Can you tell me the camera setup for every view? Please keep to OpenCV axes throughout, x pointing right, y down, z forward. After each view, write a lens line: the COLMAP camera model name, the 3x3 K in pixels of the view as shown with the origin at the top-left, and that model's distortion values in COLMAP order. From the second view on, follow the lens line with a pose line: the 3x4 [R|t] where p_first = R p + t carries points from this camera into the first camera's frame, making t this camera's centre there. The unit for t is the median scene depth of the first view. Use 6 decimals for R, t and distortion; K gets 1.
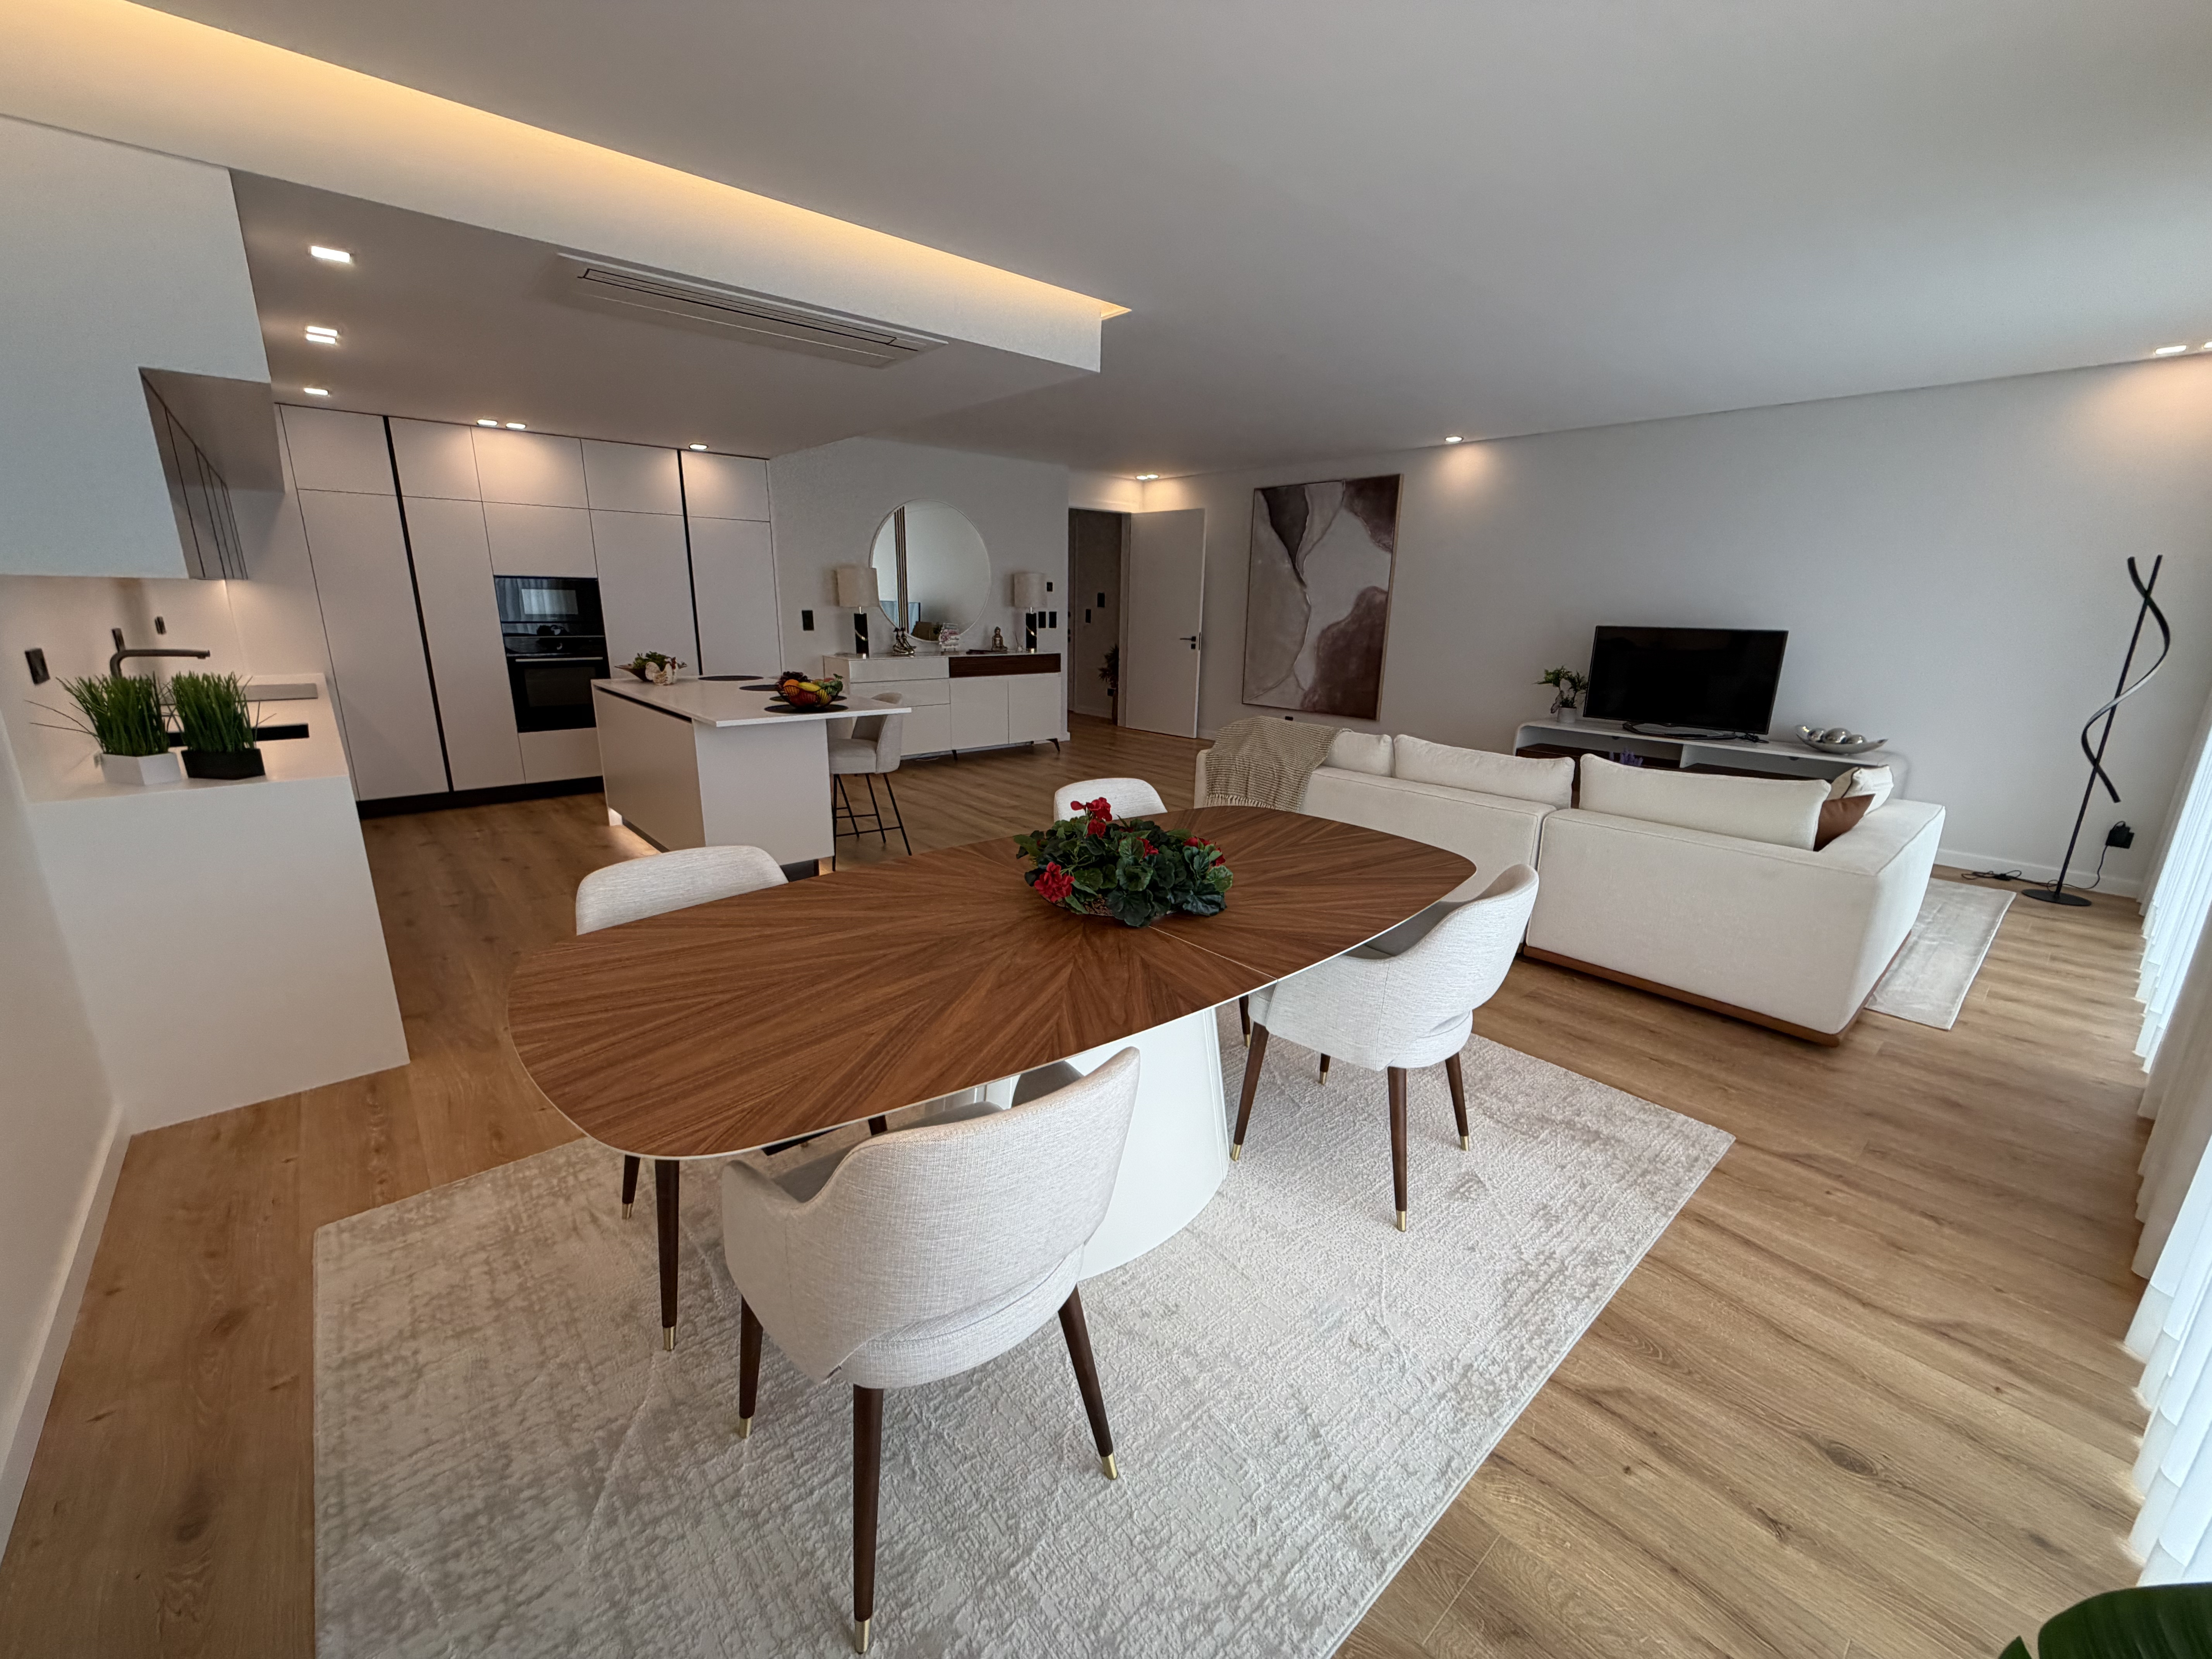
lens RADIAL K [[878.0, 0, 1096.6], [0, 878.0, 835.1], [0, 0, 1]] dist [-0.001185, -0.000097]
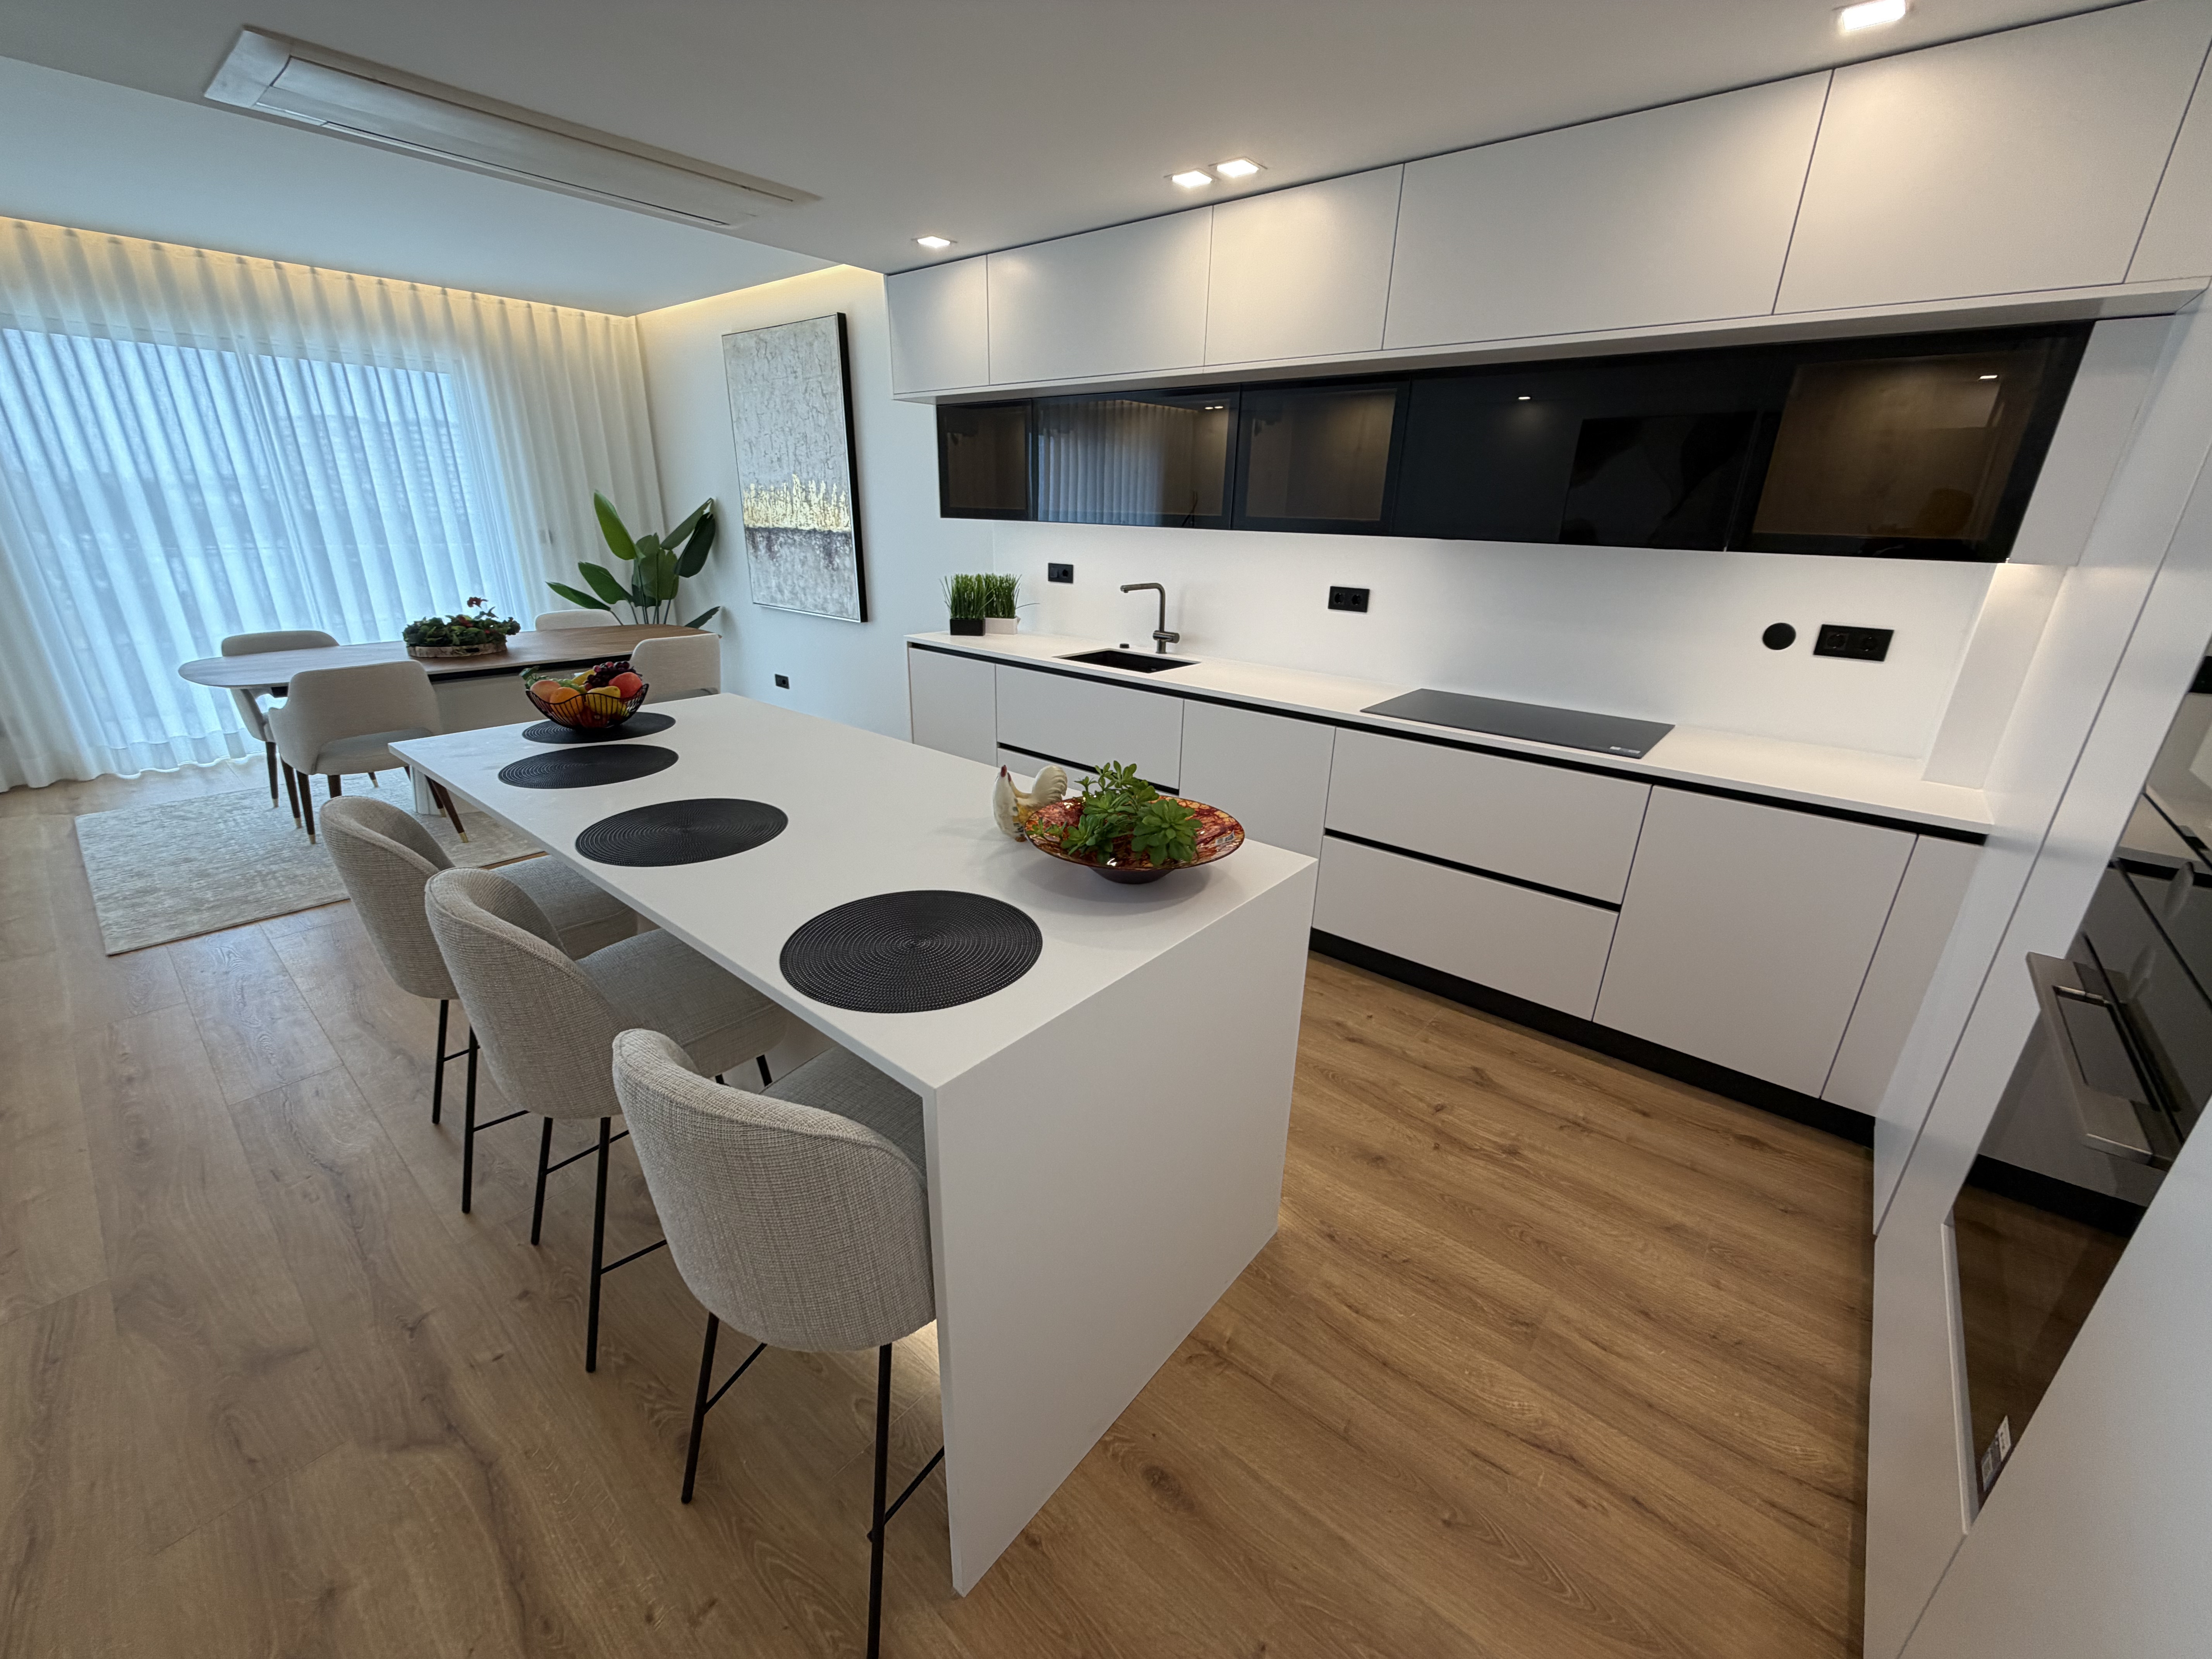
lens RADIAL K [[878.0, 0, 1103.3], [0, 878.0, 834.5], [0, 0, 1]] dist [-0.001185, -0.000097]
pose [[-0.987394, 0.016641, -0.157402, -0.317164], [-0.078515, 0.811987, 0.578371, -0.253146], [0.137433, 0.583439, -0.800444, 0.868374]]
